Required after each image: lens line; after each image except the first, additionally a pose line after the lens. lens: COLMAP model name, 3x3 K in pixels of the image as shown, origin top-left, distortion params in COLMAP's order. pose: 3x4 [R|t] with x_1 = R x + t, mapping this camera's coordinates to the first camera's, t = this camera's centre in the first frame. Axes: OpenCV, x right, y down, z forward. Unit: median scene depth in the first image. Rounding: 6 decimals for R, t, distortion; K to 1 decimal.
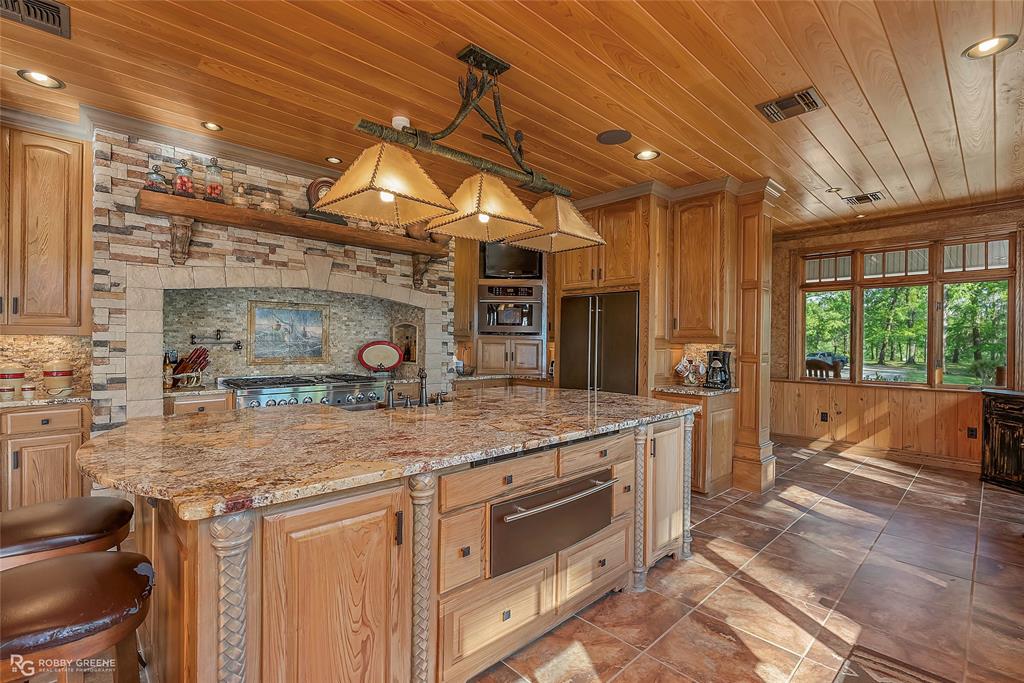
lens RADIAL K [[471.3, 0, 511.1], [0, 471.3, 344.2], [0, 0, 1]] dist [-0.008583, 0.000059]
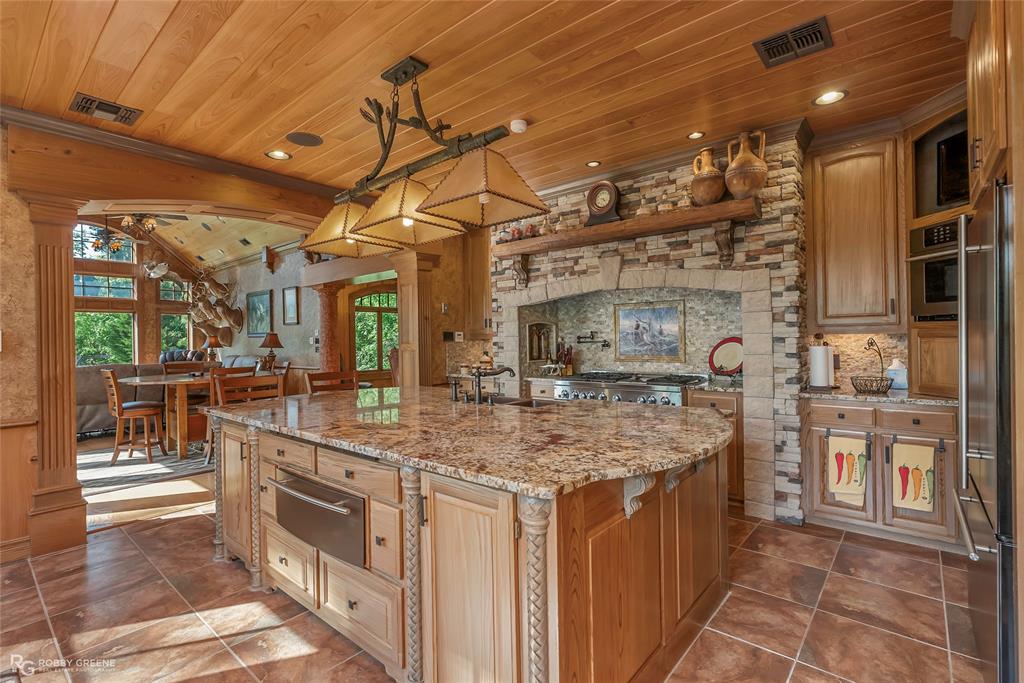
lens RADIAL K [[471.3, 0, 511.5], [0, 471.3, 341.7], [0, 0, 1]] dist [-0.008583, 0.000059]
pose [[0.109032, -0.007892, -0.994007, 0.542942], [0.010257, 0.999924, -0.006814, 0.002536], [0.993985, -0.009453, 0.109104, 0.612776]]
